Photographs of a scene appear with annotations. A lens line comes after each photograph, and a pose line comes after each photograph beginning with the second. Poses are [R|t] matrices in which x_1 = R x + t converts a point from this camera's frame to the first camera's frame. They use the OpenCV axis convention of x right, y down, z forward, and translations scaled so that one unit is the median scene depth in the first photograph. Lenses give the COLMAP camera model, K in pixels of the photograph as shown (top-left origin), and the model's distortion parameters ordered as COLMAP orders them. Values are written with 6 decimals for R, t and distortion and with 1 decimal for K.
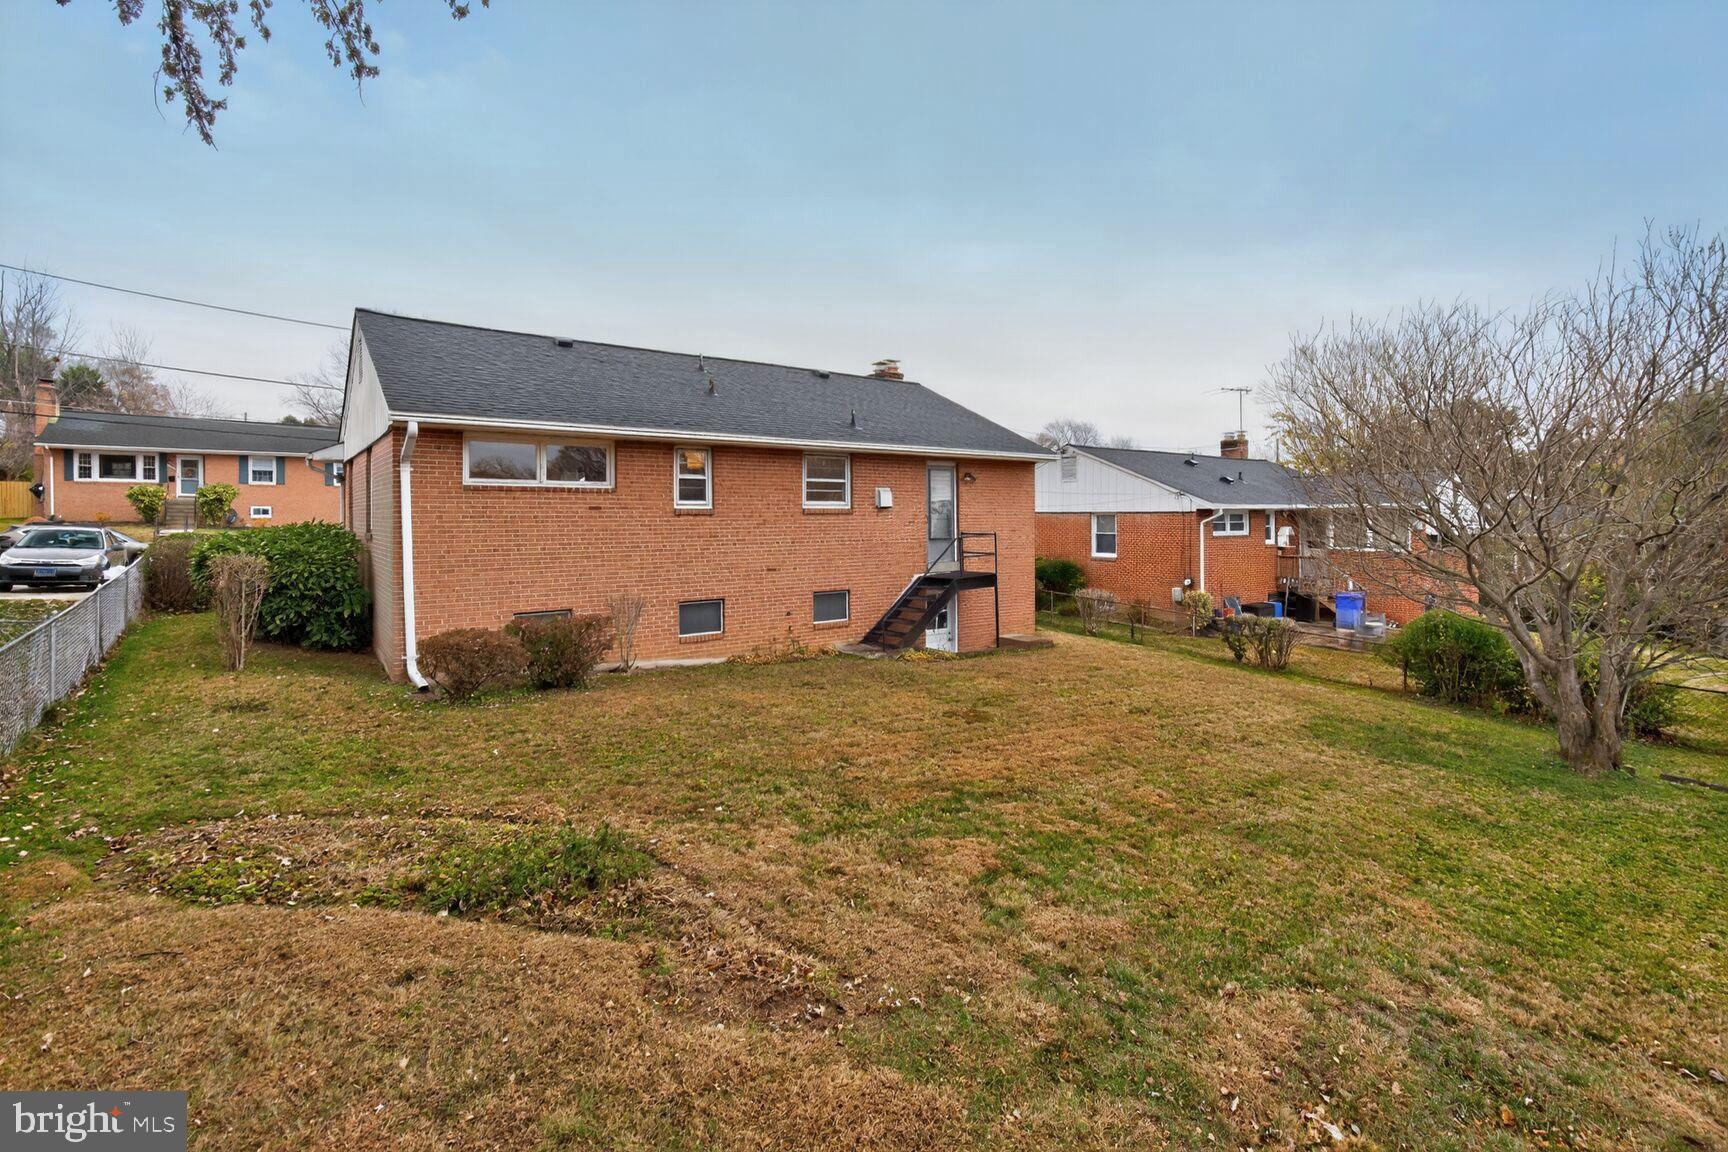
lens RADIAL K [[809.0, 0, 872.0], [0, 809.0, 548.6], [0, 0, 1]] dist [-0.025055, -0.000234]
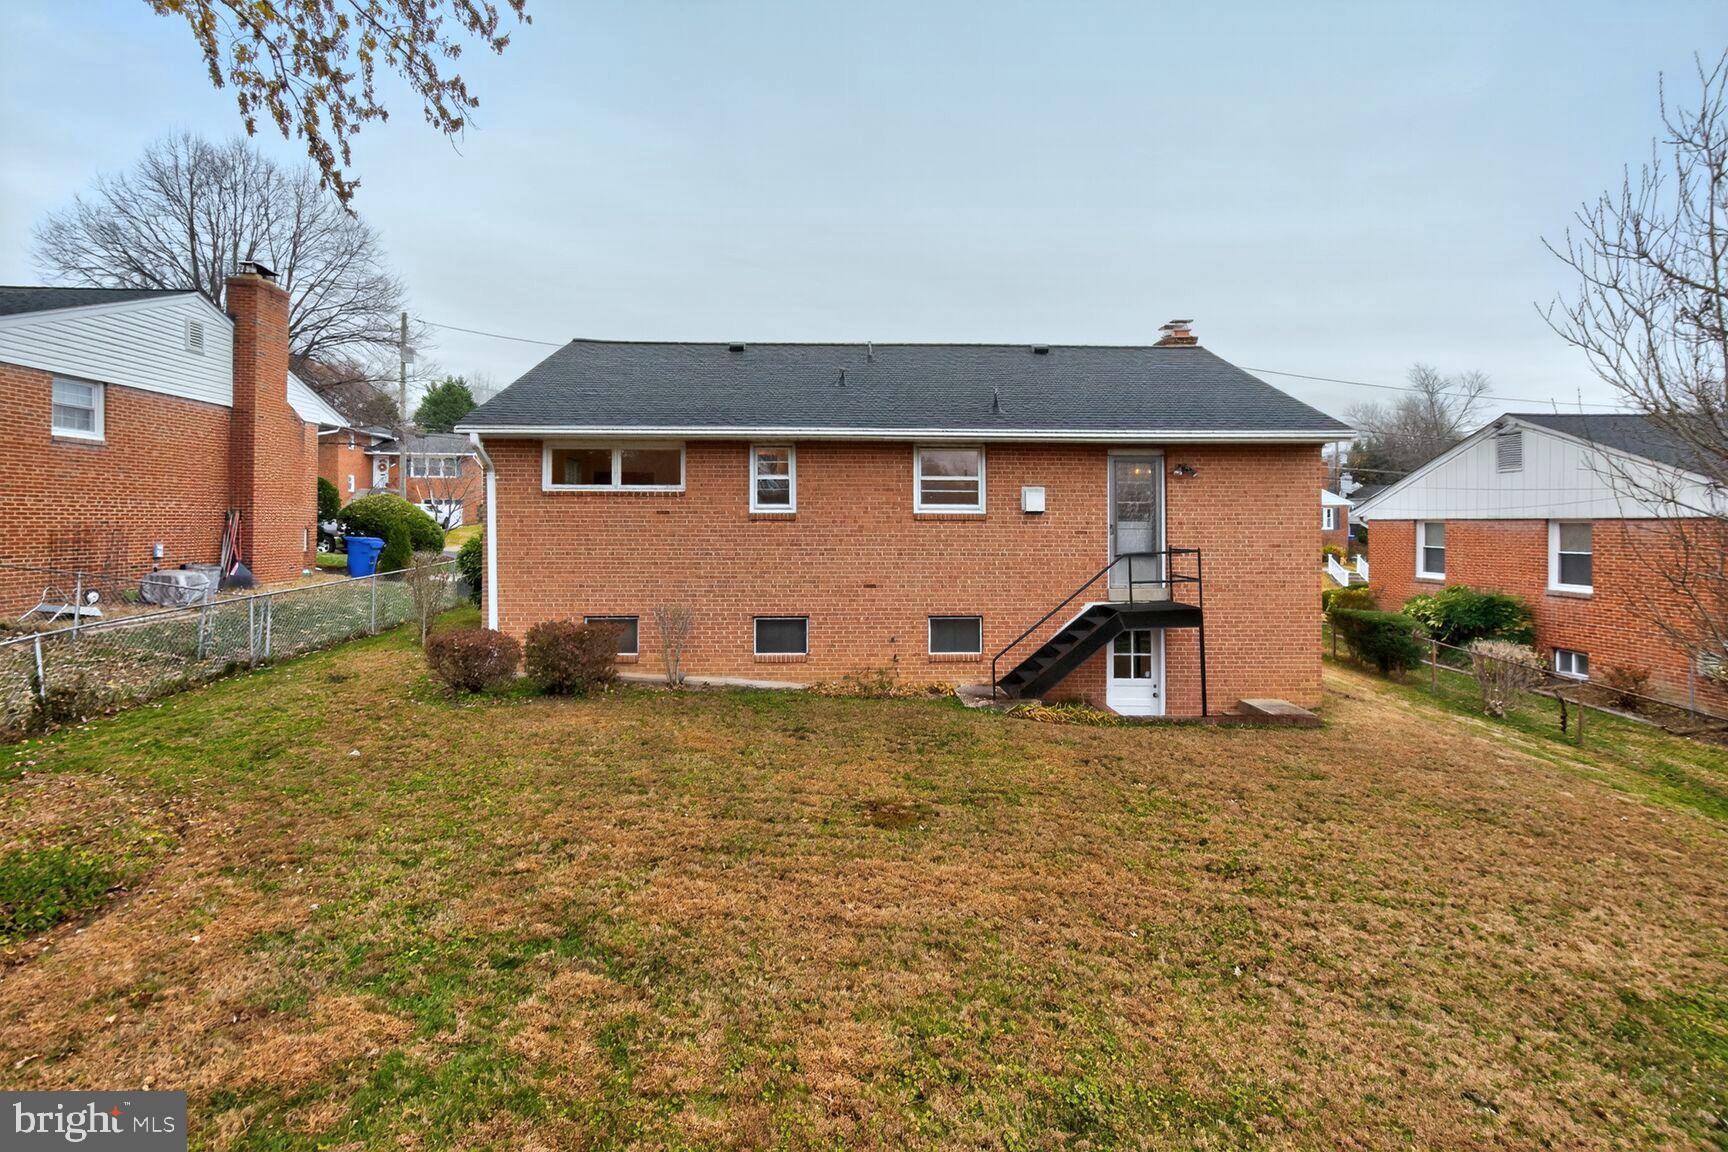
lens RADIAL K [[820.8, 0, 872.0], [0, 820.8, 518.6], [0, 0, 1]] dist [-0.000276, 0.000061]
pose [[0.808252, 0.004095, -0.588822, 0.359805], [-0.028928, 0.999044, -0.032761, -0.014907], [0.588125, 0.043512, 0.807598, 0.290798]]
